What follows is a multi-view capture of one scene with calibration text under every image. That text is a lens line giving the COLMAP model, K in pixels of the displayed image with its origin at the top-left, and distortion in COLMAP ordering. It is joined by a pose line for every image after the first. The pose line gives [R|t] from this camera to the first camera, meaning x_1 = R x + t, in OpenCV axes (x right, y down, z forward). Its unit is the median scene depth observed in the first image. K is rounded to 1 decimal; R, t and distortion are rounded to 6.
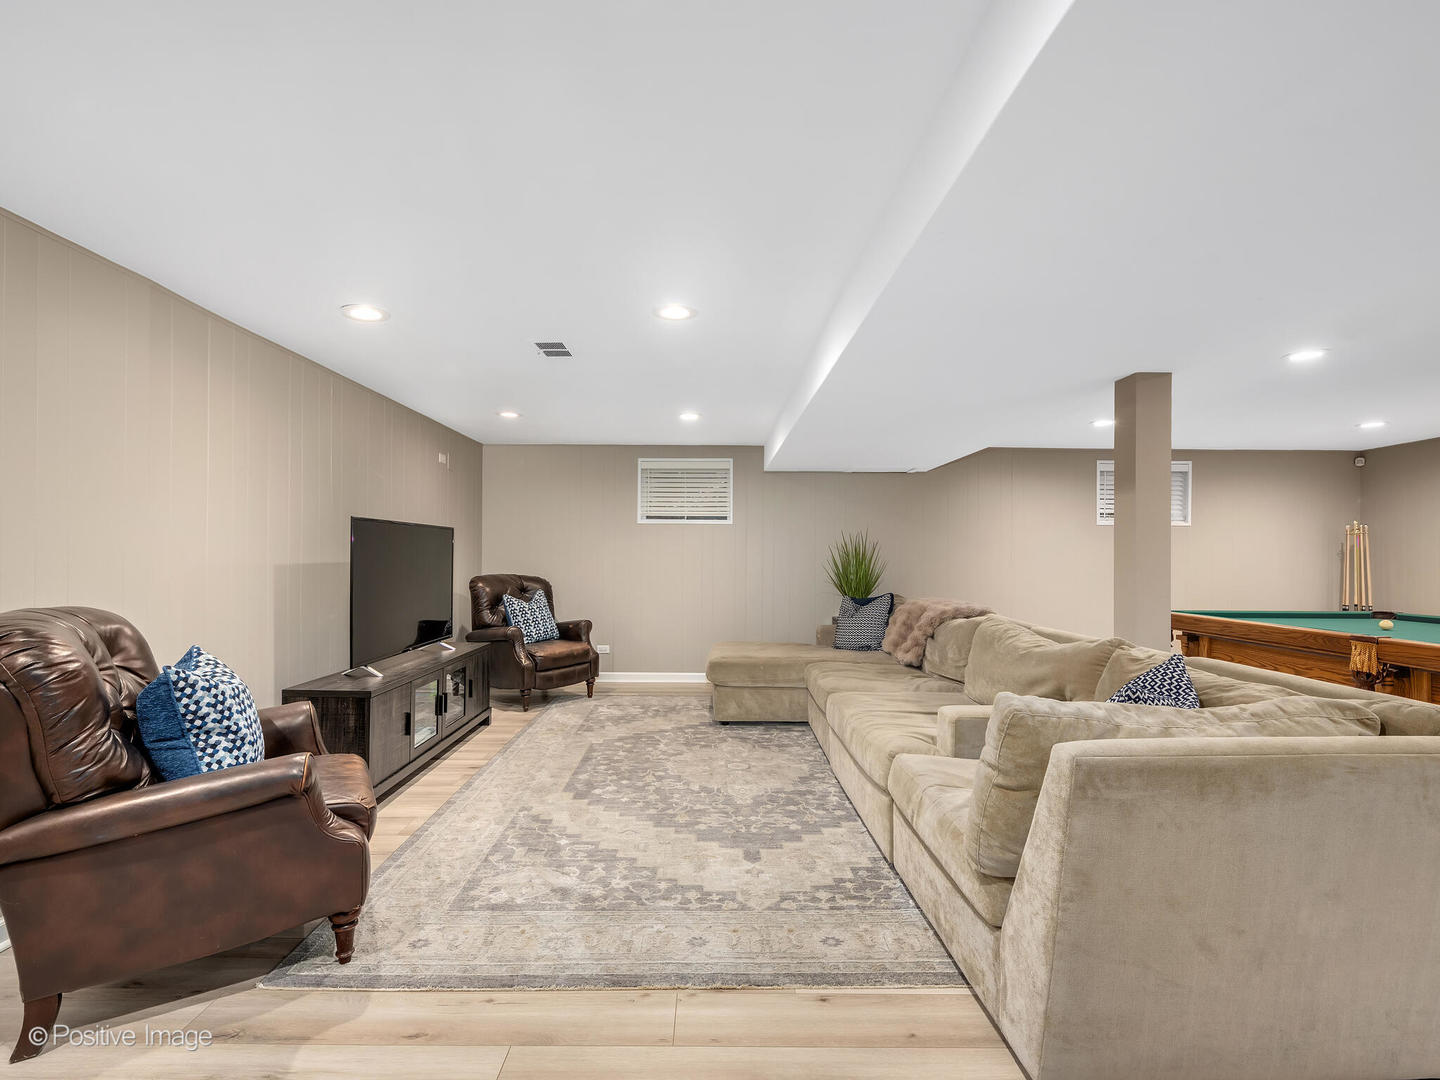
lens RADIAL K [[673.0, 0, 720.0], [0, 673.0, 540.0], [0, 0, 1]] dist [0.000846, 0.000190]
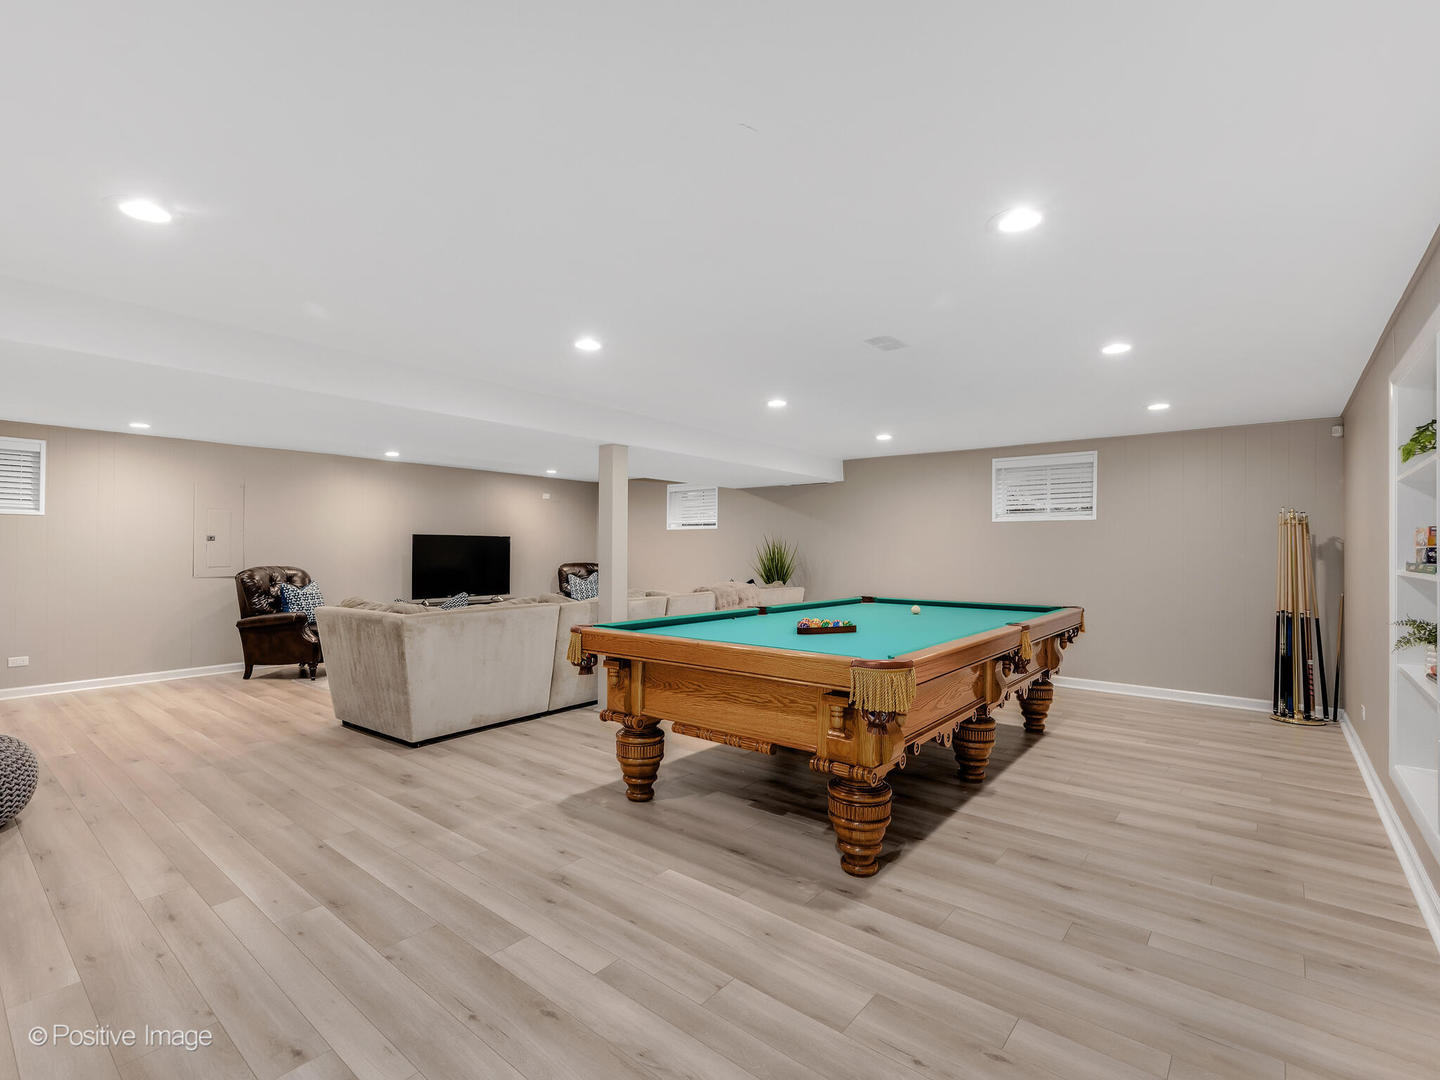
lens RADIAL K [[673.0, 0, 720.0], [0, 673.0, 540.0], [0, 0, 1]] dist [0.000846, 0.000190]
pose [[0.770520, -0.011800, -0.637306, 0.919702], [0.008712, 0.999930, -0.007981, 0.009487], [0.637356, 0.000598, 0.770569, -0.056500]]
